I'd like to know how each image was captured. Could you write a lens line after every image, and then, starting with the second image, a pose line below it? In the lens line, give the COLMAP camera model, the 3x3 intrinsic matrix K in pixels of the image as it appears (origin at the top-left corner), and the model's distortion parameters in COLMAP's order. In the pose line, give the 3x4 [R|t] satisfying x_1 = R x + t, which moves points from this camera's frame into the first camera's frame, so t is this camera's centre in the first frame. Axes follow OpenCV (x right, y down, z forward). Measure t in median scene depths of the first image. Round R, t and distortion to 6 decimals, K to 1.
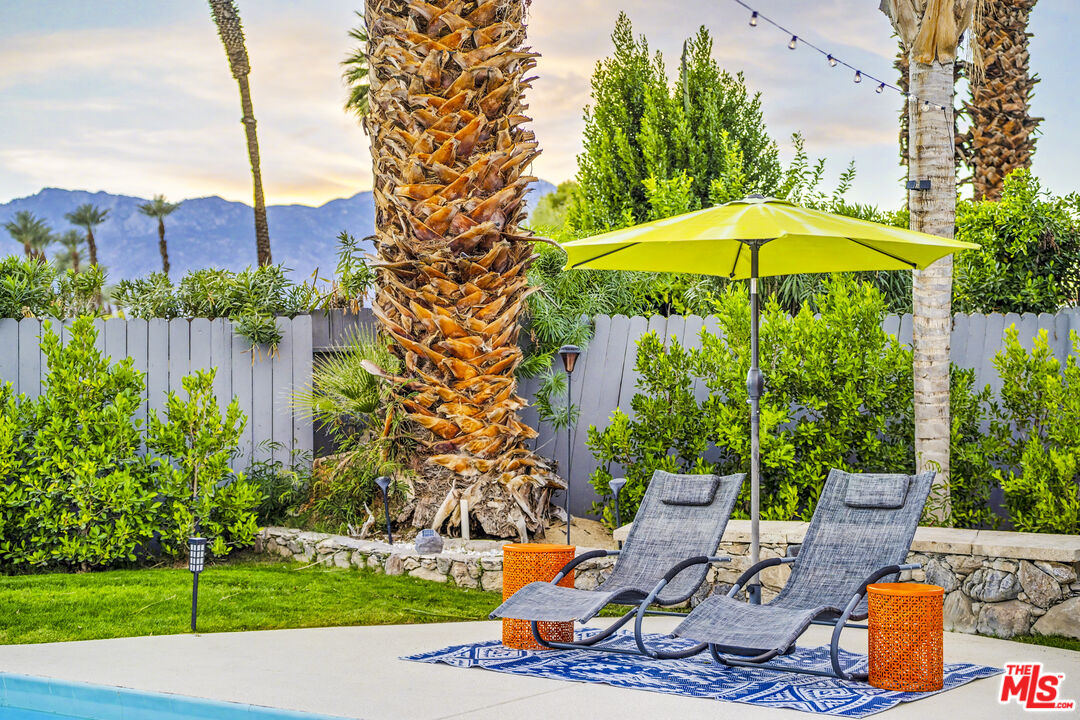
lens RADIAL K [[1586.2, 0, 548.5], [0, 1586.2, 363.7], [0, 0, 1]] dist [0.089326, 0.000000]
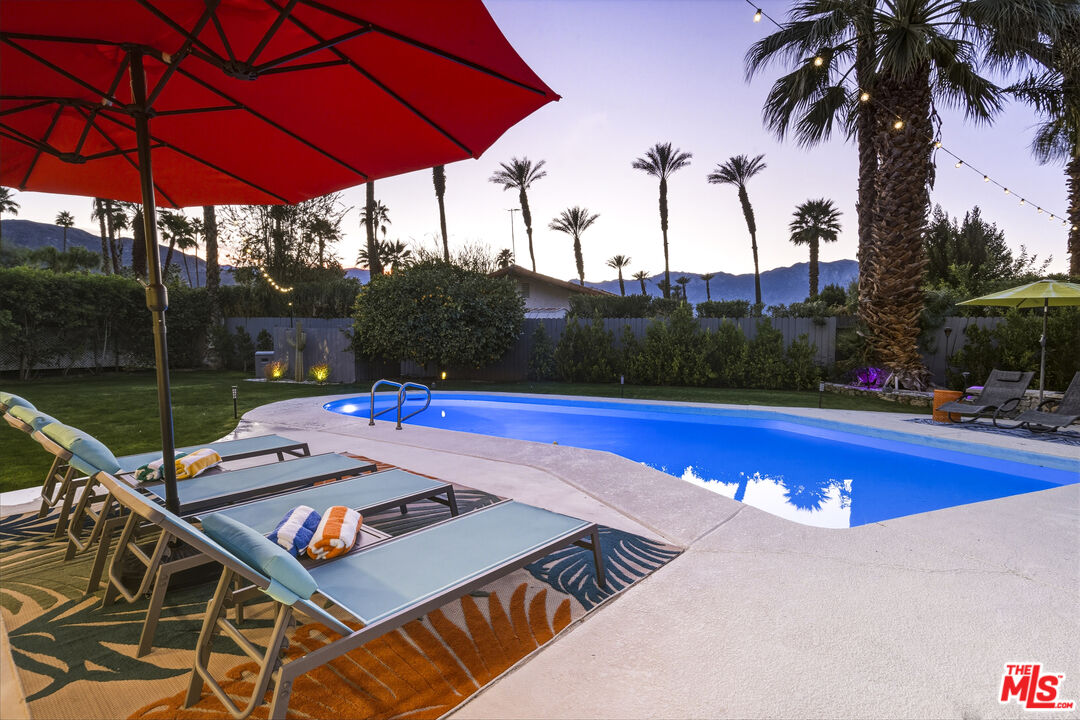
lens RADIAL K [[534.4, 0, 542.6], [0, 534.4, 355.4], [0, 0, 1]] dist [0.005041, 0.002350]
pose [[0.866129, 0.040939, -0.498141, -0.131127], [-0.016808, 0.998462, 0.052832, 0.000189], [0.499538, -0.037386, 0.865485, -0.248519]]
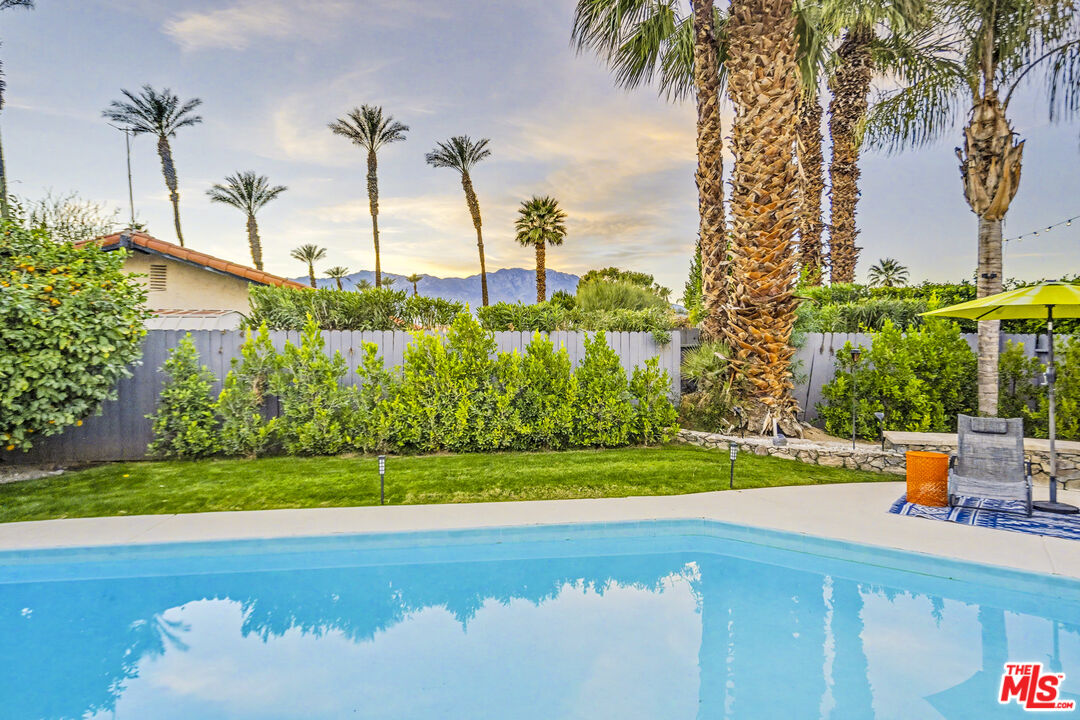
lens RADIAL K [[611.4, 0, 543.3], [0, 611.4, 337.7], [0, 0, 1]] dist [0.009009, 0.000407]
pose [[0.999815, 0.014946, -0.012100, -0.356081], [-0.014993, 0.999880, -0.003771, -0.015951], [0.012042, 0.003952, 0.999920, 0.161765]]
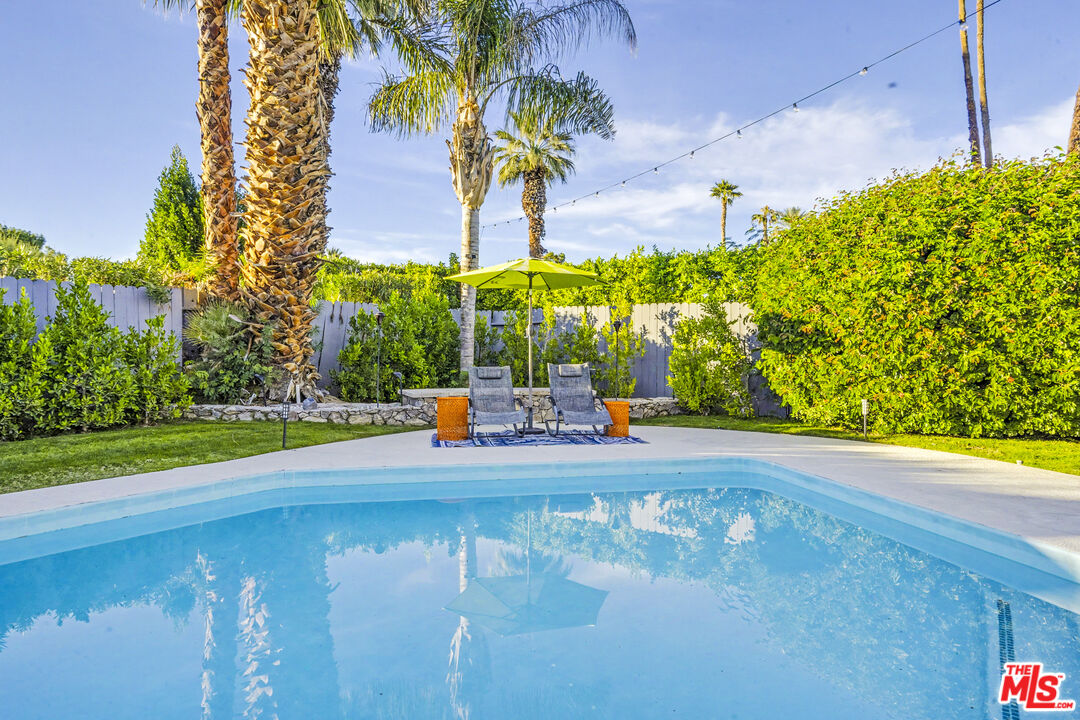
lens RADIAL K [[685.8, 0, 541.1], [0, 685.8, 358.1], [0, 0, 1]] dist [0.015243, 0.002628]
pose [[0.692063, 0.003705, 0.721828, -0.472740], [-0.025433, 0.999491, 0.019253, 0.025921], [-0.721389, -0.031682, 0.691805, 0.158345]]
